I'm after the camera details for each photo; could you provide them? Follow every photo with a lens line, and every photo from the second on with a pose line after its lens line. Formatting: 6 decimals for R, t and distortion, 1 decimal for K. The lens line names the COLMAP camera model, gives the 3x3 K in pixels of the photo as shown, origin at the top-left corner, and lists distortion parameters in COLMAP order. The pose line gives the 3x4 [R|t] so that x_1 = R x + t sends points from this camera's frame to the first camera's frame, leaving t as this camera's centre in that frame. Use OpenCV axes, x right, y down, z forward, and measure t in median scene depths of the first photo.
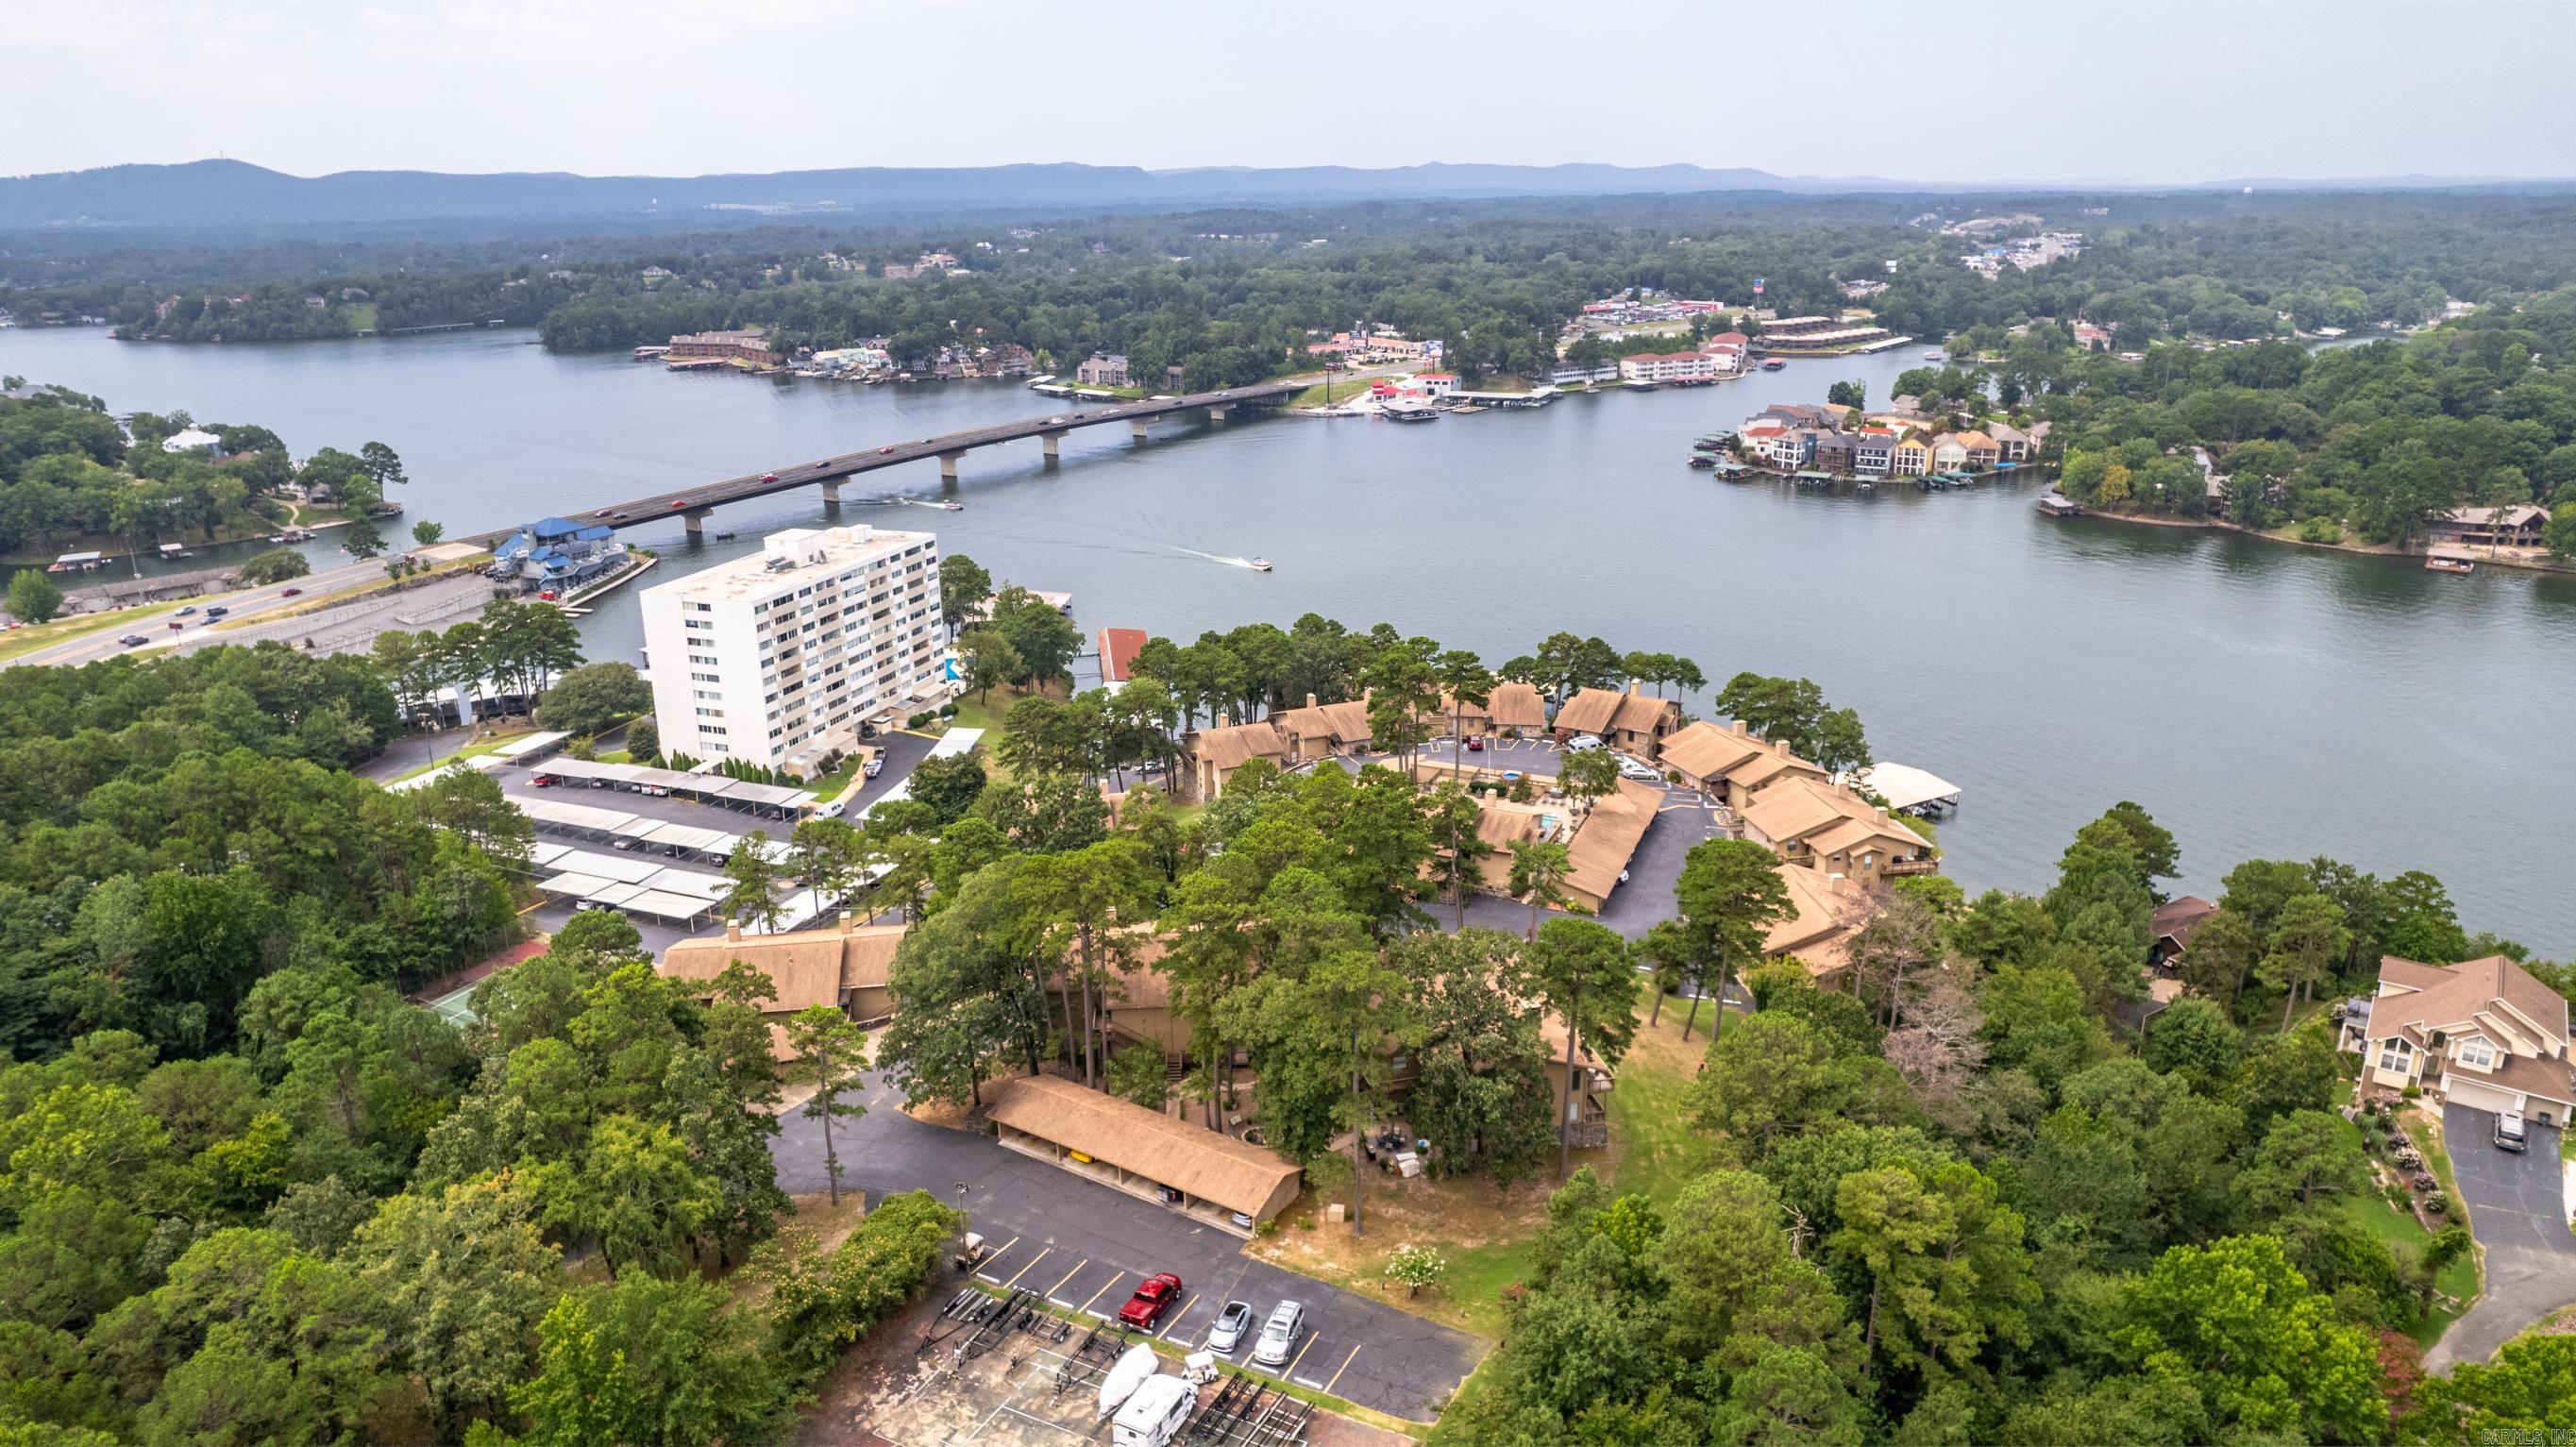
lens RADIAL K [[1651.7, 0, 1297.3], [0, 1651.7, 727.4], [0, 0, 1]] dist [-0.062722, 0.056308]
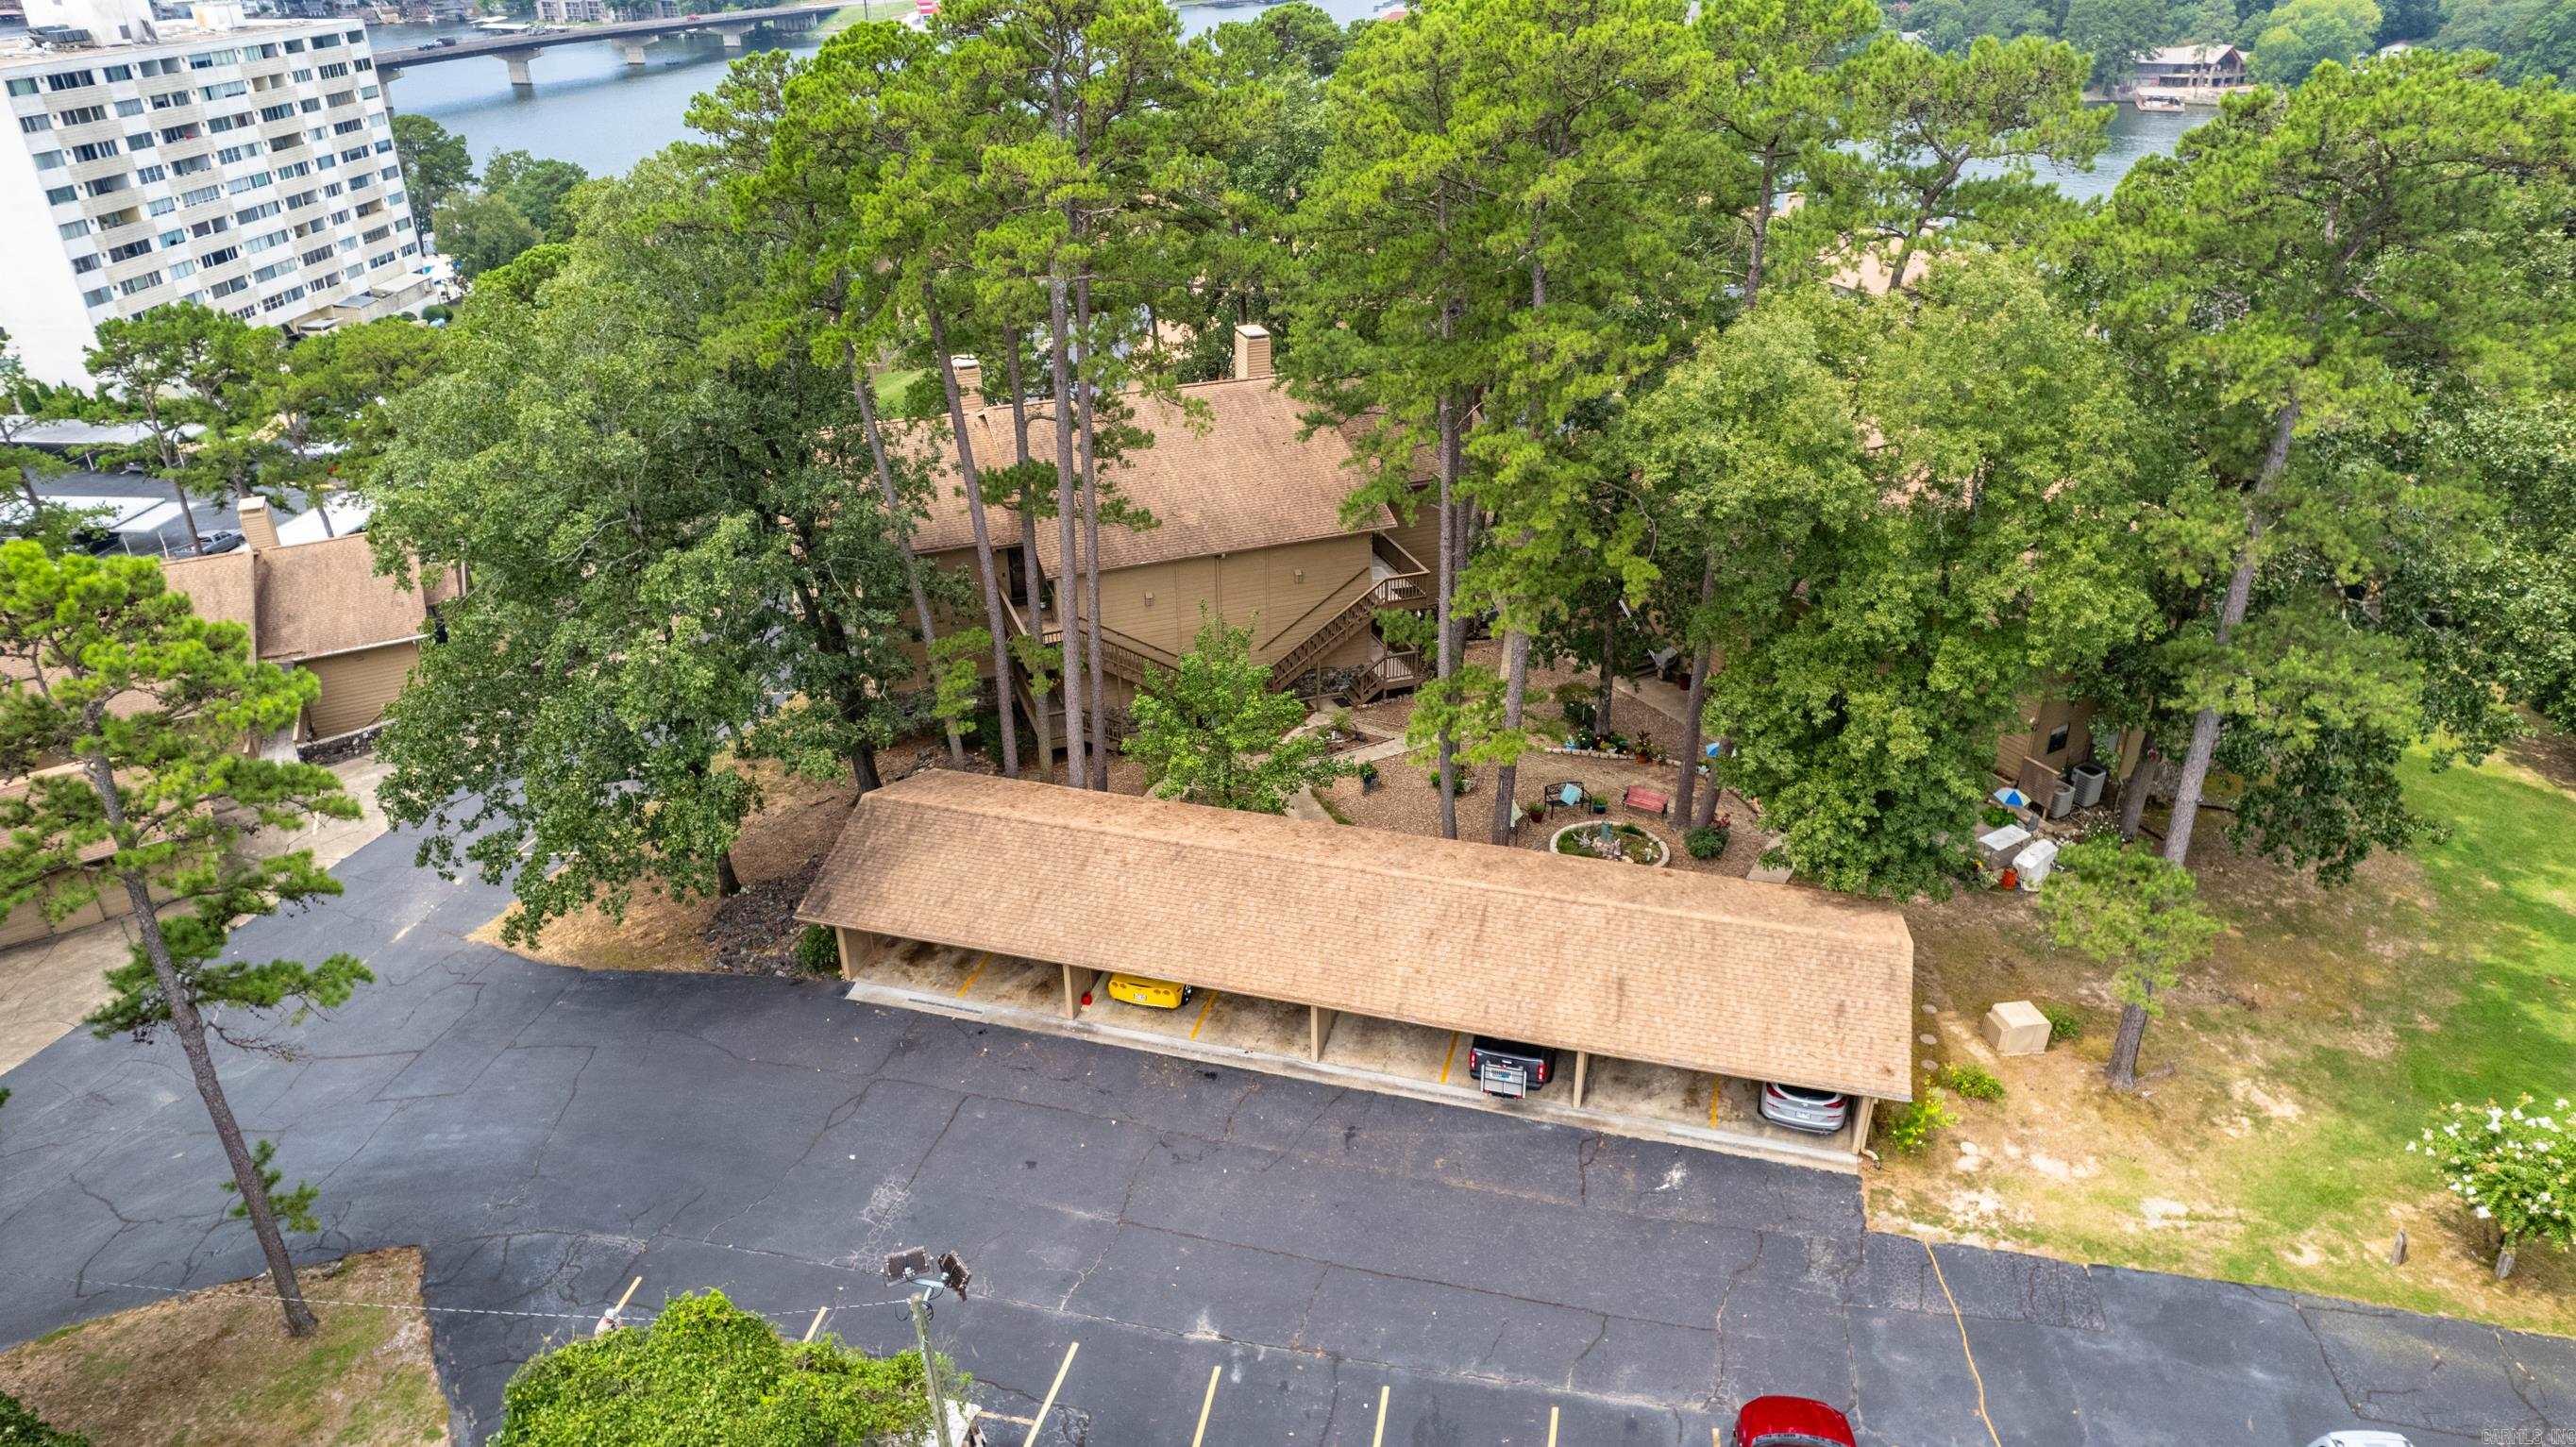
lens RADIAL K [[1651.7, 0, 1297.3], [0, 1651.7, 727.4], [0, 0, 1]] dist [-0.062722, 0.056308]
pose [[0.958560, -0.131208, 0.252876, -0.040908], [0.088450, 0.980830, 0.173637, 0.037083], [-0.270811, -0.144074, 0.951790, 0.162595]]
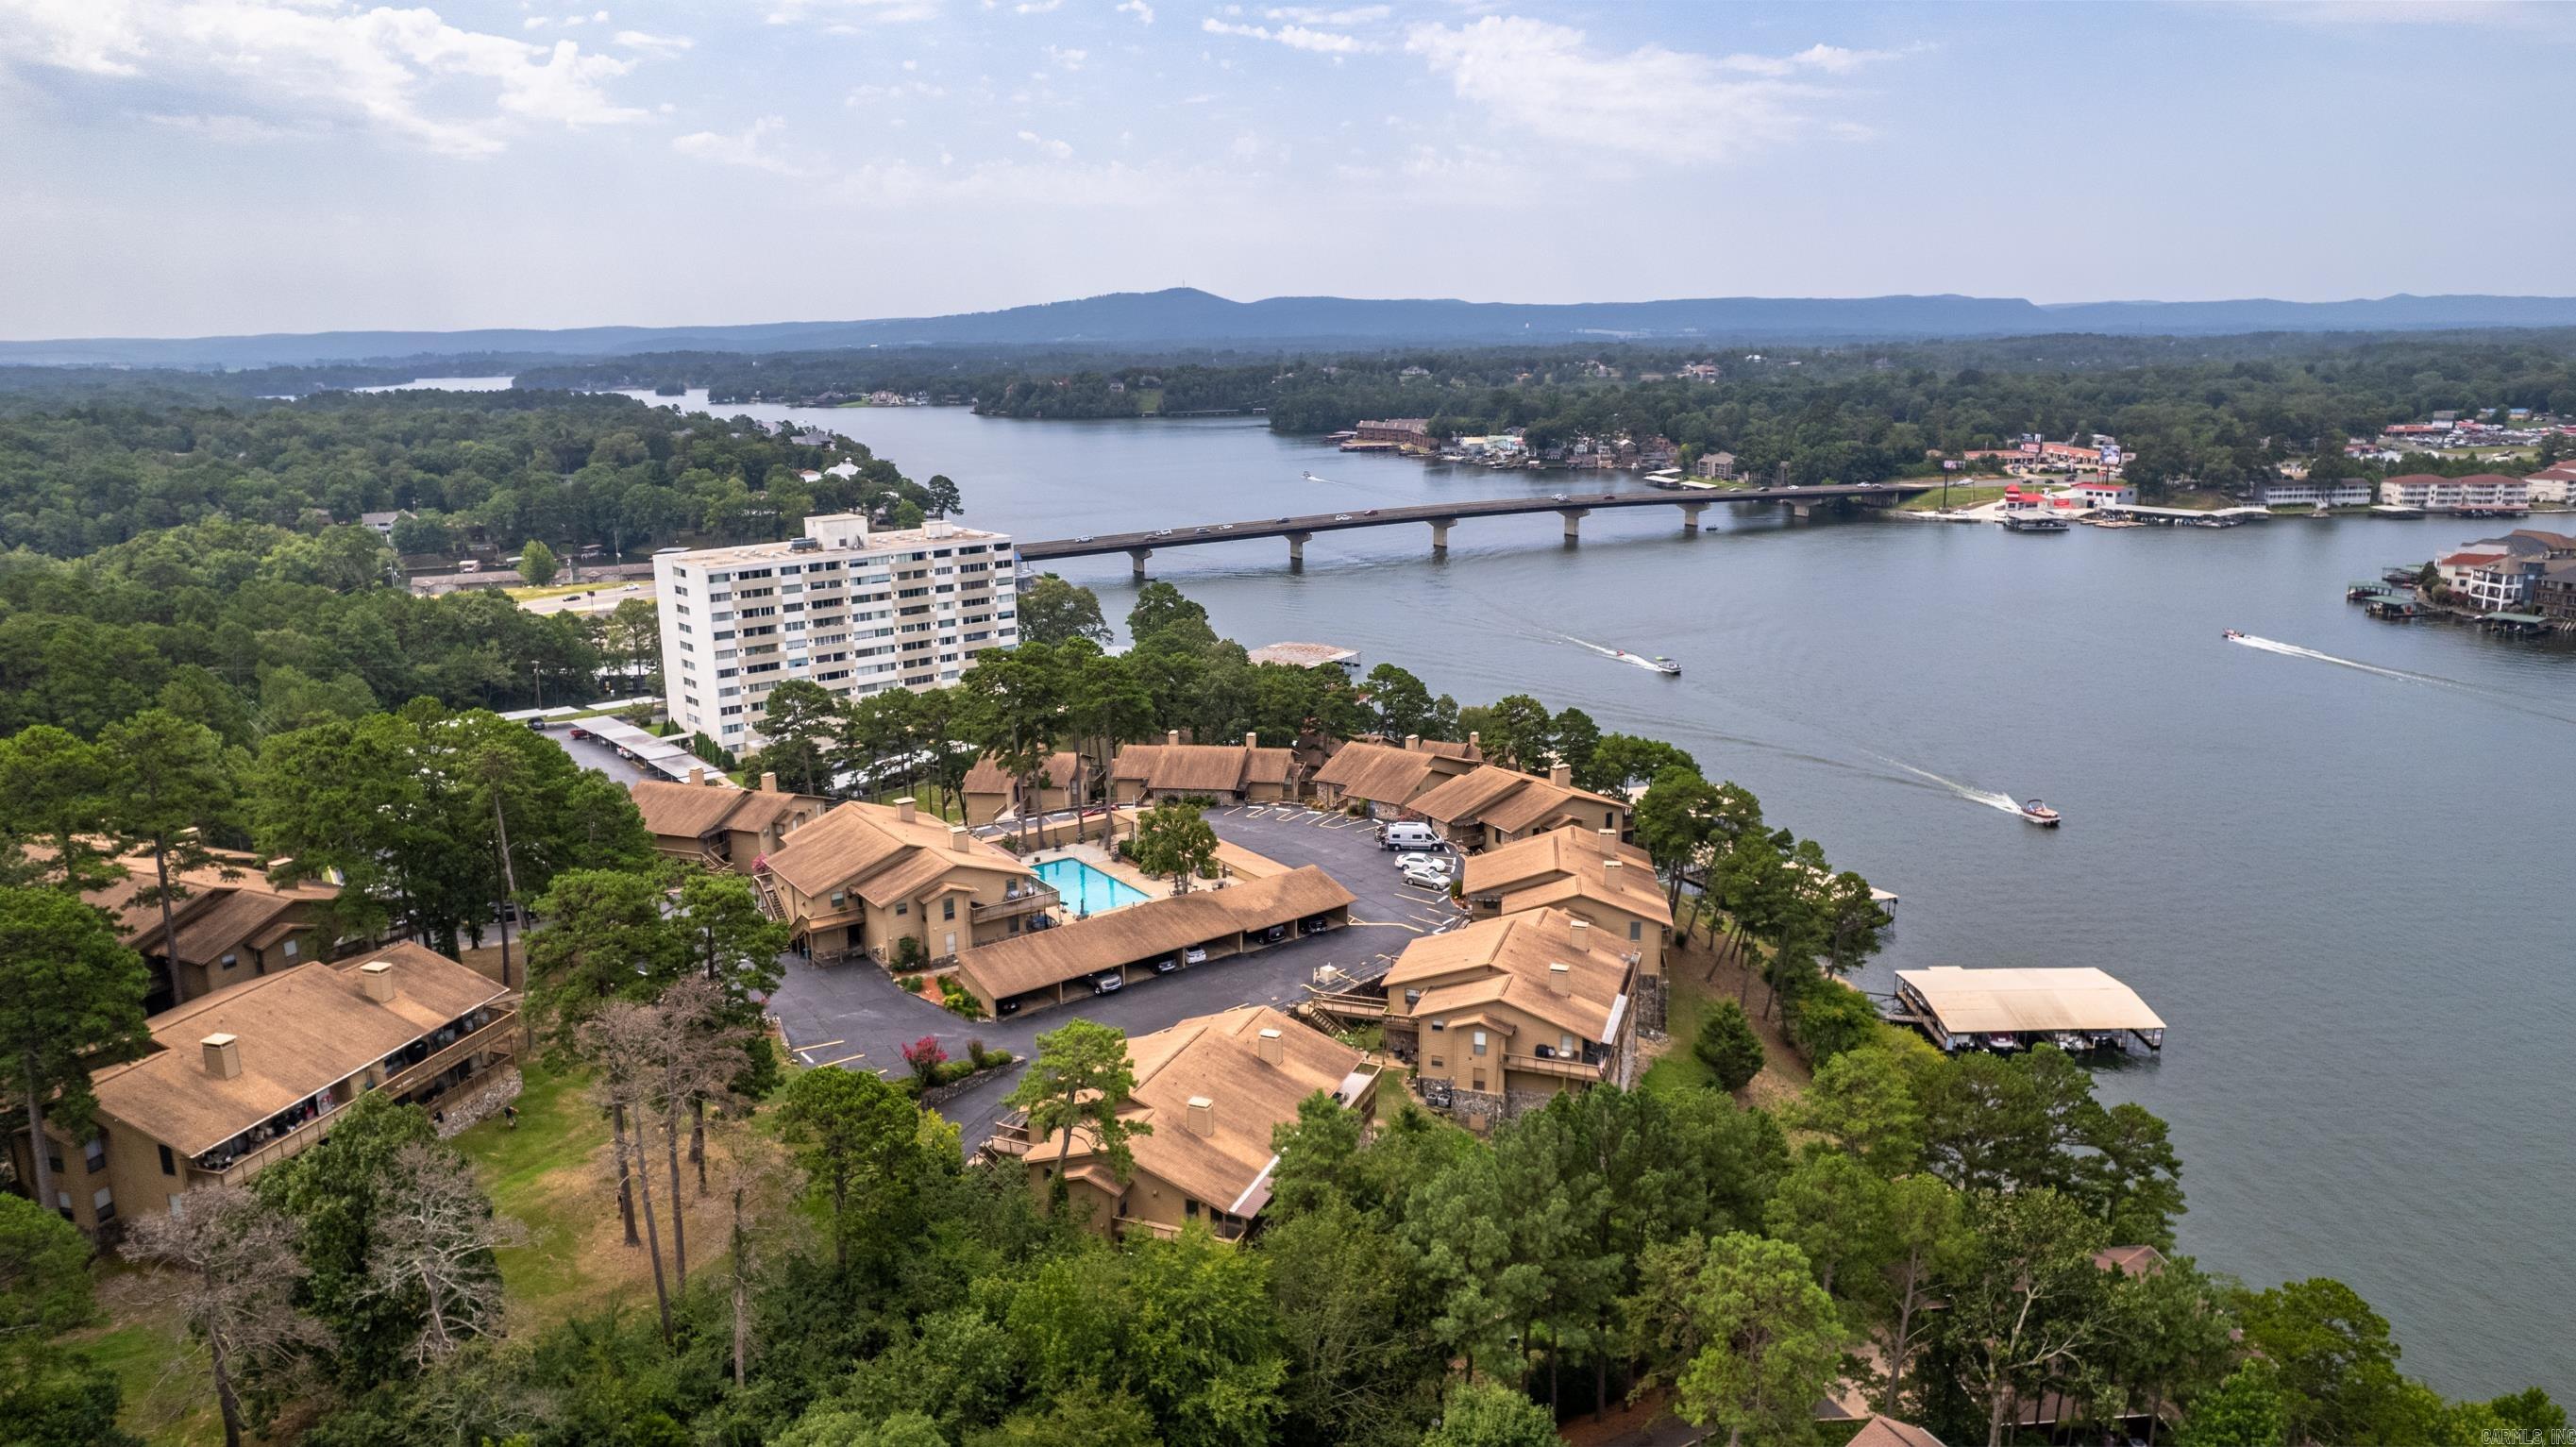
lens RADIAL K [[1651.7, 0, 1297.3], [0, 1651.7, 727.4], [0, 0, 1]] dist [-0.062722, 0.056308]
pose [[0.873759, 0.115597, -0.472422, 0.204992], [-0.150941, 0.987833, -0.037457, -0.000388], [0.462344, 0.104036, 0.880576, 0.149534]]
